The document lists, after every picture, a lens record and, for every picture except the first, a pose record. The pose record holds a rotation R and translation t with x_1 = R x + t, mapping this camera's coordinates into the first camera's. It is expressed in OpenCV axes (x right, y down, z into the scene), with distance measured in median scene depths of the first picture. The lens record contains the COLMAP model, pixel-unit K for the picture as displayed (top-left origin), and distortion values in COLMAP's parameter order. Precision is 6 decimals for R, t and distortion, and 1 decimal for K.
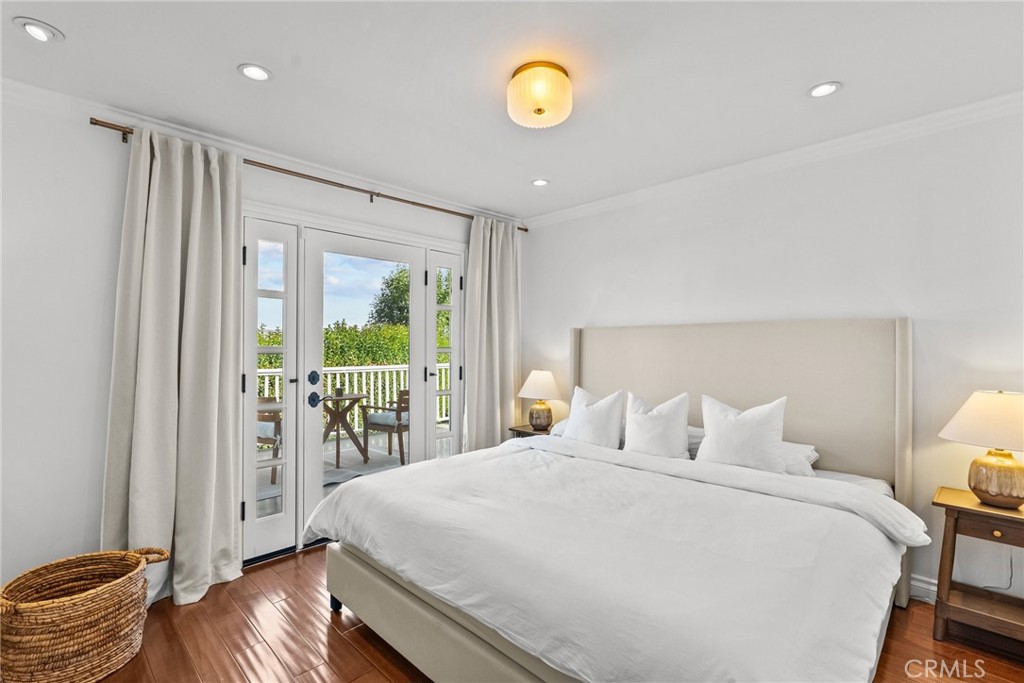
lens RADIAL K [[465.8, 0, 504.6], [0, 465.8, 347.0], [0, 0, 1]] dist [-0.010741, 0.006995]
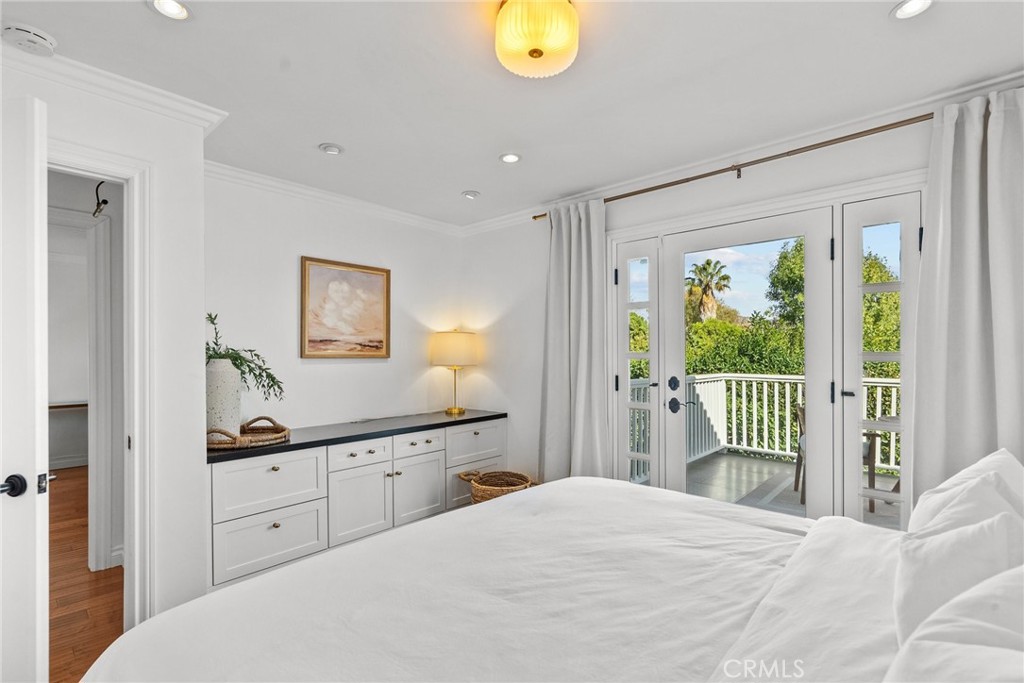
lens RADIAL K [[465.8, 0, 505.1], [0, 465.8, 341.9], [0, 0, 1]] dist [-0.010741, 0.006995]
pose [[0.054388, -0.026316, -0.998173, 0.571403], [0.005358, 0.999646, -0.026062, 0.001981], [0.998506, -0.003931, 0.054509, 0.596648]]
